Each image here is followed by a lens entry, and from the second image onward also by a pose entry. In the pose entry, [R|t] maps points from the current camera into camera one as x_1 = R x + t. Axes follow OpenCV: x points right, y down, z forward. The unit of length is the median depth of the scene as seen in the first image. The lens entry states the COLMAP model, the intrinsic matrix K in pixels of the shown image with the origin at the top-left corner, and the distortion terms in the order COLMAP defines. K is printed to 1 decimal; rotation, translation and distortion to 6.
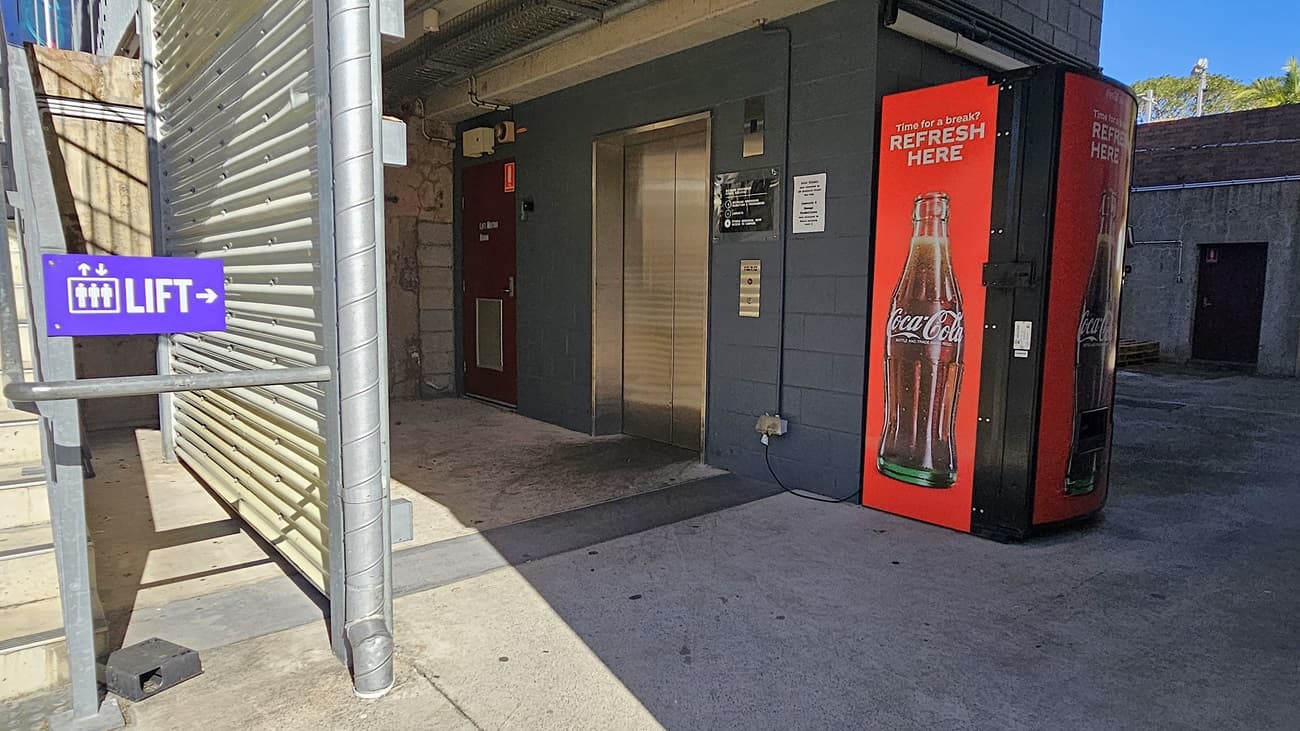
lens RADIAL K [[760.9, 0, 650.0], [0, 760.9, 365.5], [0, 0, 1]] dist [0.000766, -0.000025]
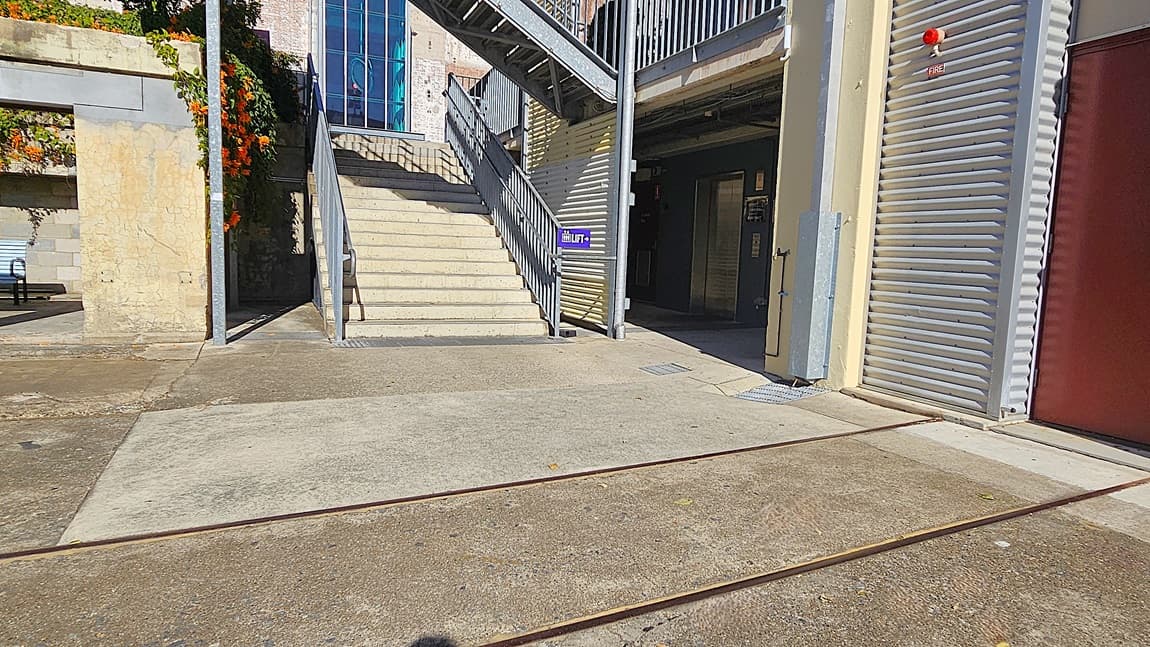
lens RADIAL K [[673.1, 0, 575.0], [0, 673.1, 323.5], [0, 0, 1]] dist [0.000766, -0.000025]
pose [[0.960800, 0.050799, -0.272548, 0.171887], [-0.052350, 0.998628, 0.001584, 0.173012], [0.272255, 0.012746, 0.962141, -1.195836]]
